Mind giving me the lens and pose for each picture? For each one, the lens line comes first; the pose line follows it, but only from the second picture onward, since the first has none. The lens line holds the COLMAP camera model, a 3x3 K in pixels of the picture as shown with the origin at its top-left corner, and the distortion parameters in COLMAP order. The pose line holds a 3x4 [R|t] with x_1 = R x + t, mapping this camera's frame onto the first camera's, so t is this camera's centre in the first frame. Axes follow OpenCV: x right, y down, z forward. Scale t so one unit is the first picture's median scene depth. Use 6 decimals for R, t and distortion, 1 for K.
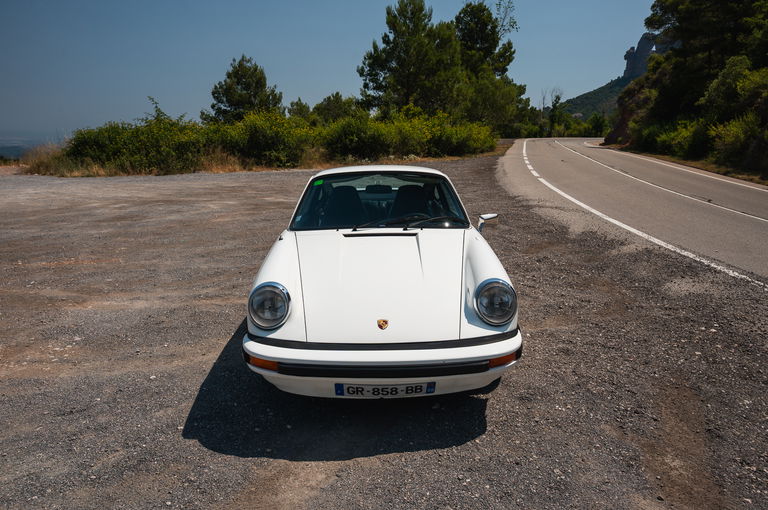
lens RADIAL K [[576.4, 0, 379.6], [0, 576.4, 250.2], [0, 0, 1]] dist [0.008504, -0.005317]
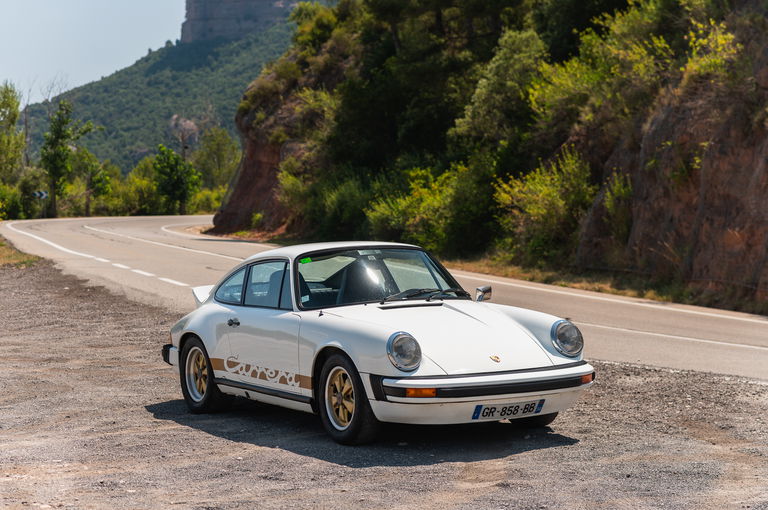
lens RADIAL K [[1908.8, 0, 384.6], [0, 1908.8, 255.0], [0, 0, 1]] dist [-0.117210, 0.000000]
pose [[0.879559, -0.031009, 0.474779, -0.214062], [0.113371, 0.982791, -0.145840, 0.048330], [-0.462086, 0.182101, 0.867938, -0.244643]]
